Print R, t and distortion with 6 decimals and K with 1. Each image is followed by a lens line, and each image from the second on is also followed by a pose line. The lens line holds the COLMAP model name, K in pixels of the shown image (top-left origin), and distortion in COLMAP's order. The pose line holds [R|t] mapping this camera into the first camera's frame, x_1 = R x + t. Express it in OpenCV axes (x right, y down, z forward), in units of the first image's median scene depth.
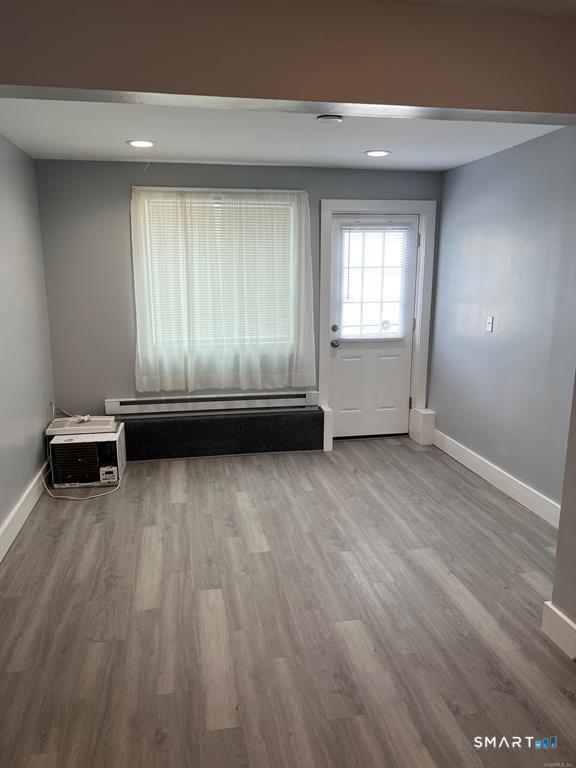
lens RADIAL K [[581.4, 0, 284.6], [0, 581.4, 389.0], [0, 0, 1]] dist [0.014541, -0.006422]
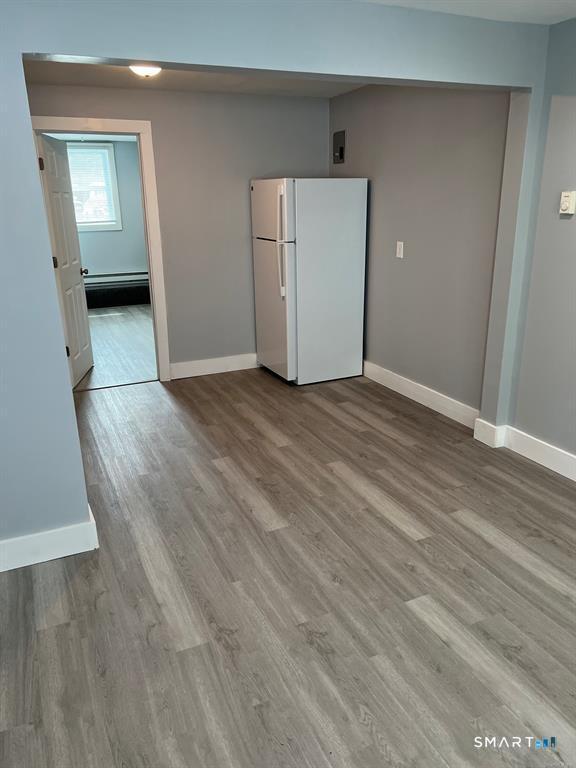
lens RADIAL K [[581.4, 0, 288.0], [0, 581.4, 384.0], [0, 0, 1]] dist [0.014541, -0.006422]
pose [[-0.968293, 0.096521, -0.230418, 0.292919], [-0.030615, 0.869545, 0.492904, -0.349082], [0.247934, 0.484330, -0.839019, 1.666743]]
